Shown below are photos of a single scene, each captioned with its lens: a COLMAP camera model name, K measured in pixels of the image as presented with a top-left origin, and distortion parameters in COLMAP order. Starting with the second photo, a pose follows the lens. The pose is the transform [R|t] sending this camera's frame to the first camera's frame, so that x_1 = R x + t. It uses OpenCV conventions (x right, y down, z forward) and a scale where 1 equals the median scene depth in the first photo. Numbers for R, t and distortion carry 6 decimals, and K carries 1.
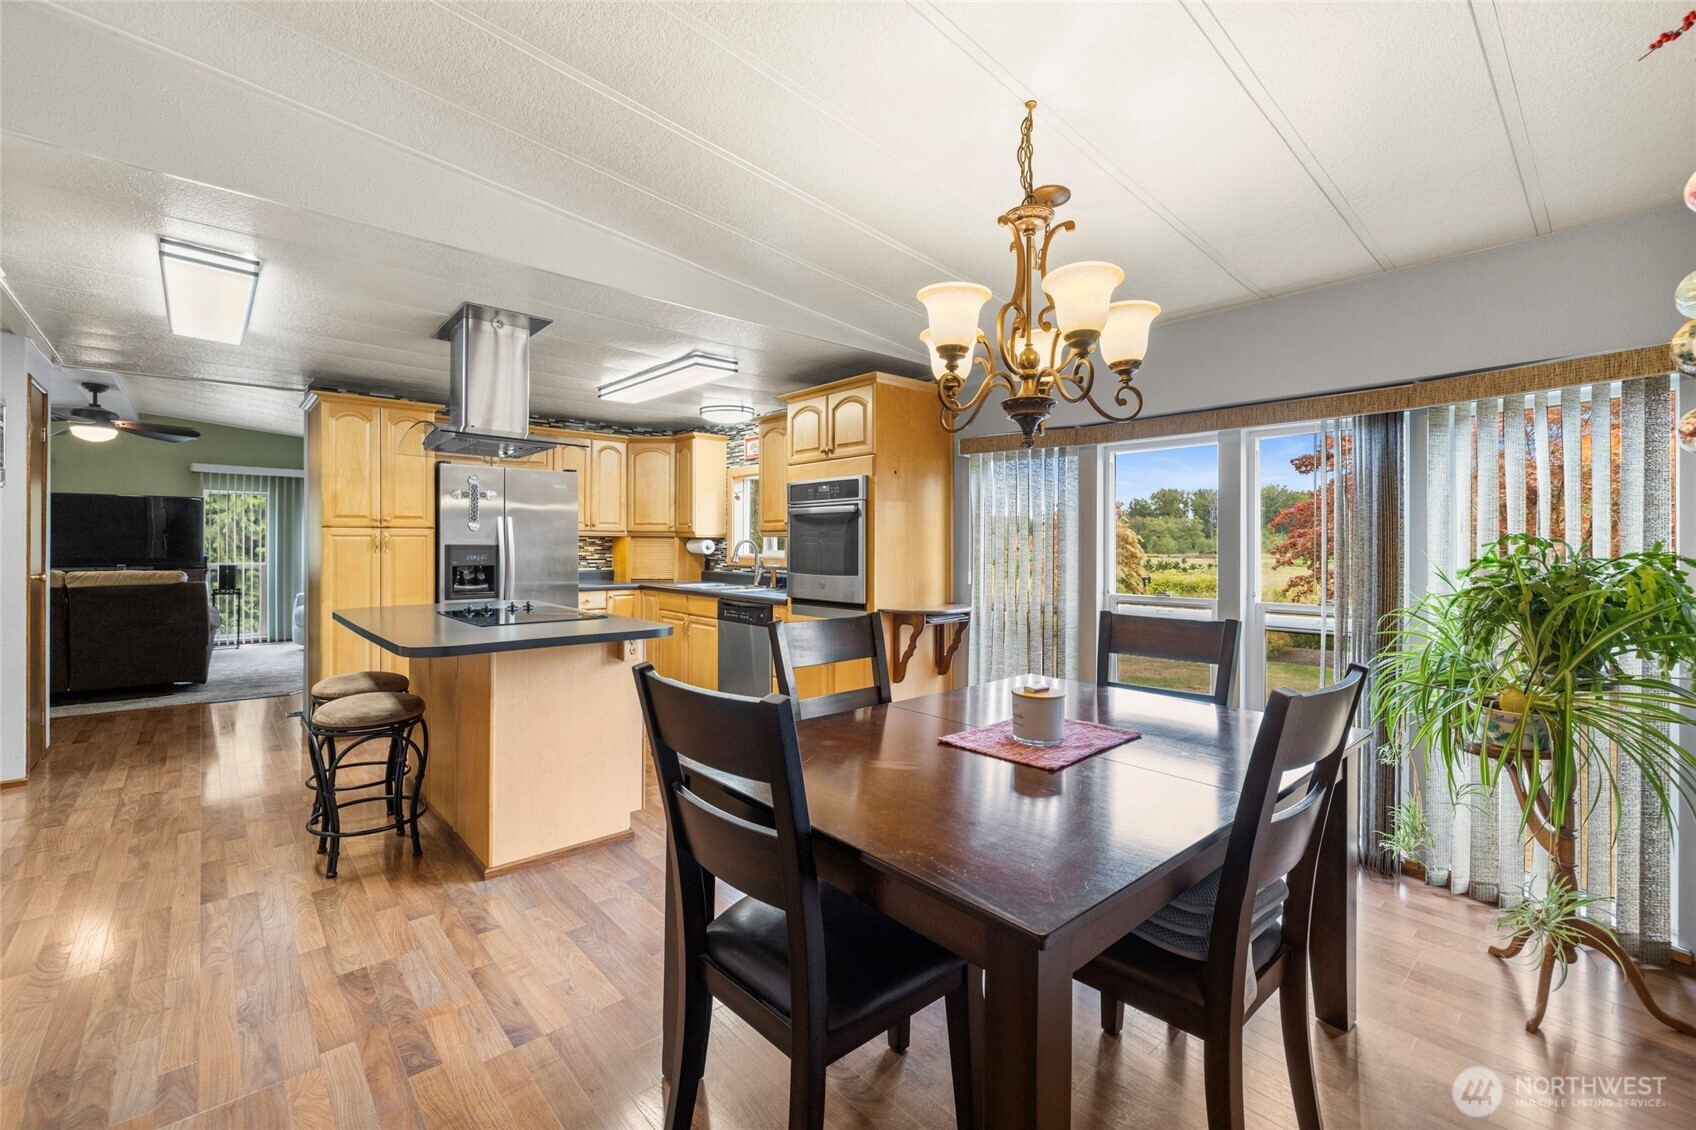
lens RADIAL K [[718.0, 0, 866.3], [0, 718.0, 540.9], [0, 0, 1]] dist [-0.004399, -0.000463]
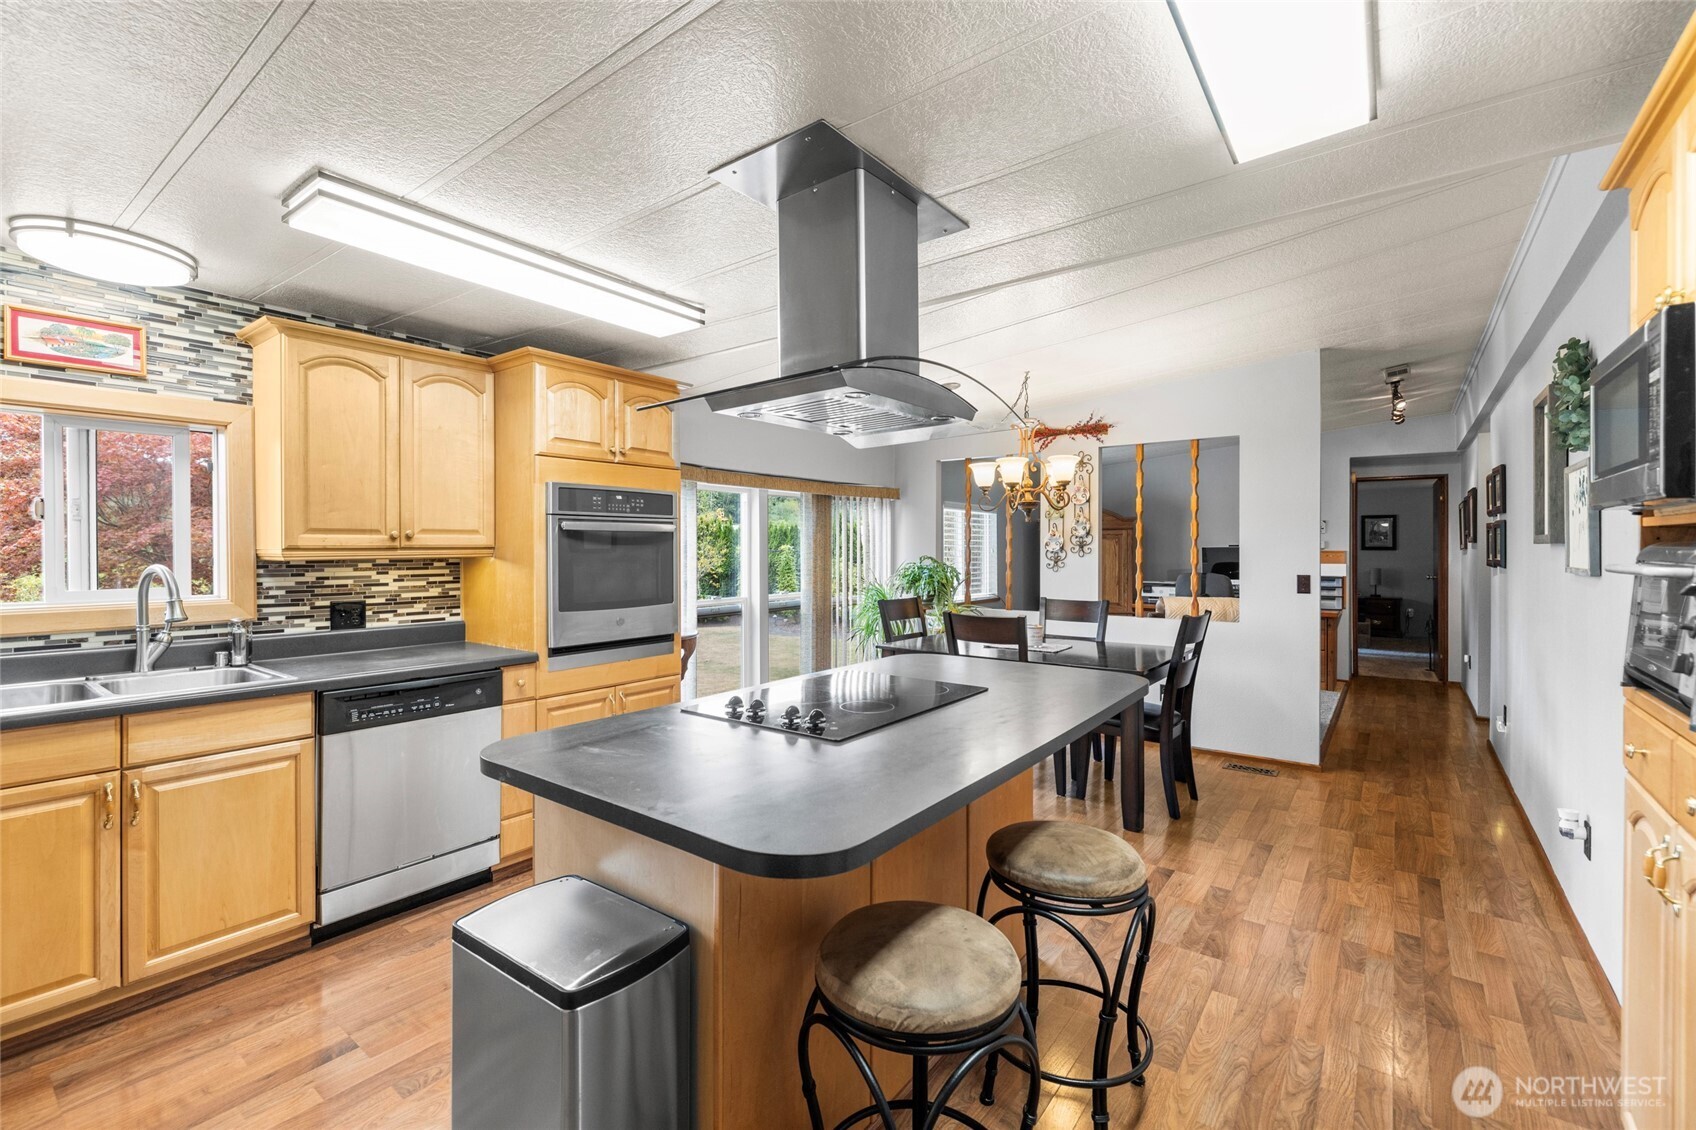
lens RADIAL K [[718.0, 0, 818.4], [0, 718.0, 556.3], [0, 0, 1]] dist [-0.004399, -0.000463]
pose [[-0.147020, -0.012494, 0.989055, -0.738165], [-0.003685, 0.999920, 0.012084, -0.017012], [-0.989127, -0.001868, -0.147054, 0.756499]]
